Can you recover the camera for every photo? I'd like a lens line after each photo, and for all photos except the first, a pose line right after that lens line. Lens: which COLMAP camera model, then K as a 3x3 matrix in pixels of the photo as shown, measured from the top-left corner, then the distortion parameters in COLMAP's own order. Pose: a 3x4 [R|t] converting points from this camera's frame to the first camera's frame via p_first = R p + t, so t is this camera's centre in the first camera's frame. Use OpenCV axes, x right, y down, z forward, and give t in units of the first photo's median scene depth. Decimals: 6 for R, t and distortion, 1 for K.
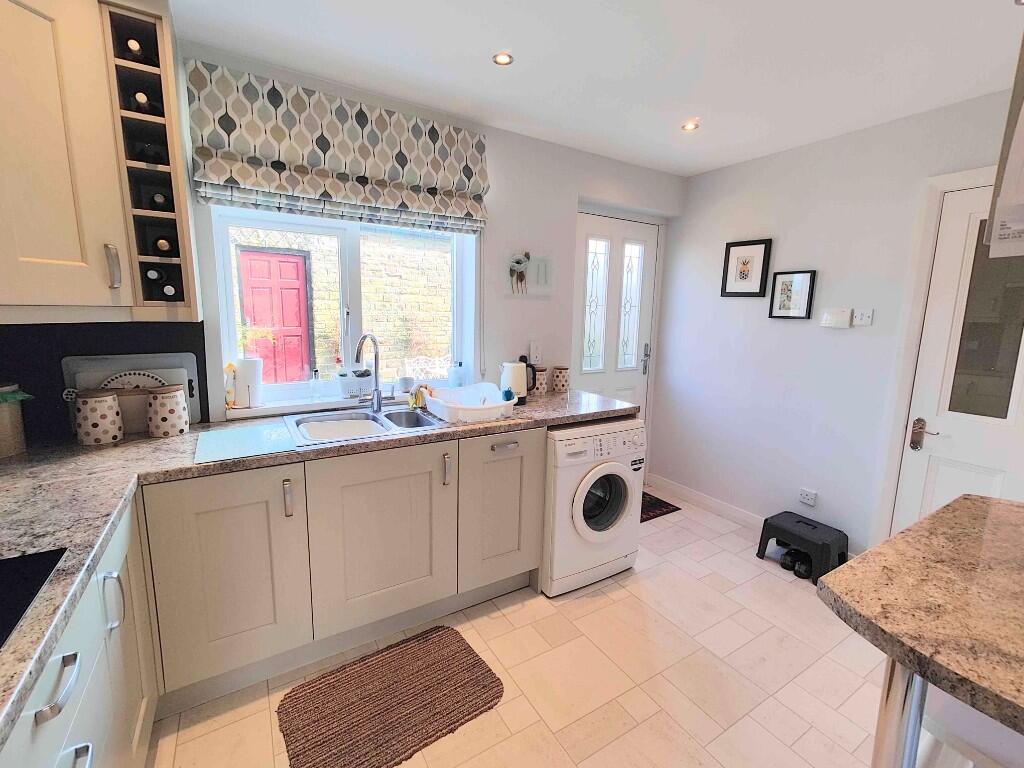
lens RADIAL K [[447.3, 0, 512.5], [0, 447.3, 379.0], [0, 0, 1]] dist [0.001909, 0.000190]
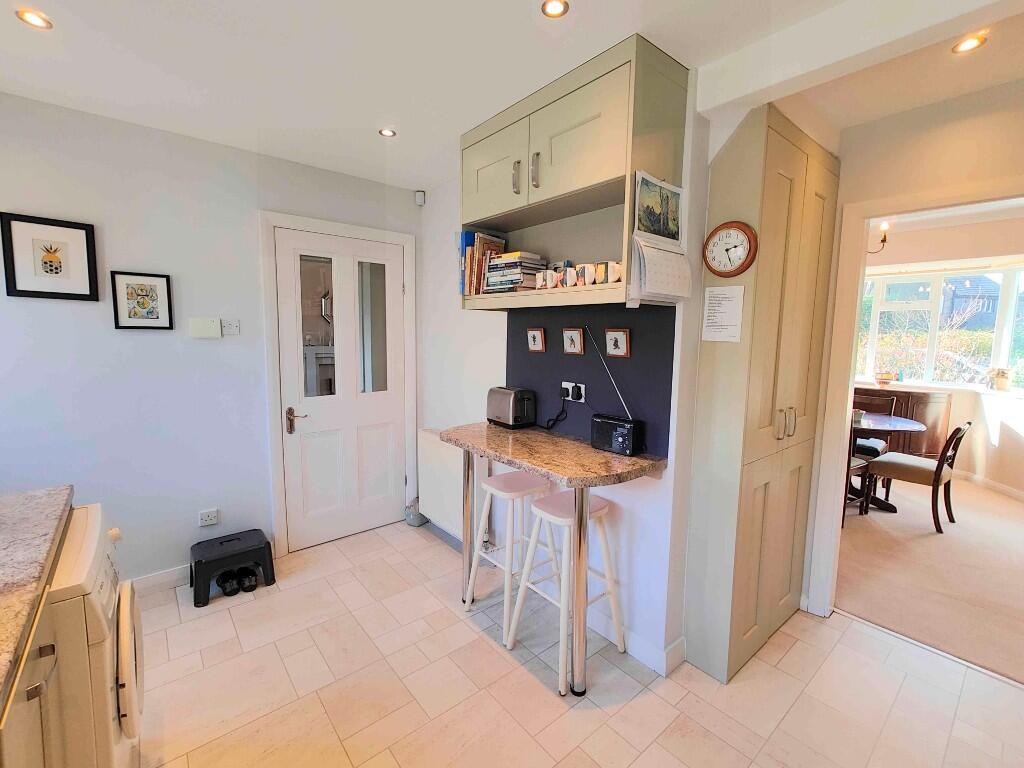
lens RADIAL K [[447.3, 0, 512.5], [0, 447.3, 379.0], [0, 0, 1]] dist [0.001909, 0.000190]
pose [[-0.148964, -0.129954, 0.980266, -0.324865], [0.132902, 0.979701, 0.150075, -0.079310], [-0.979871, 0.152635, -0.128669, 0.456455]]
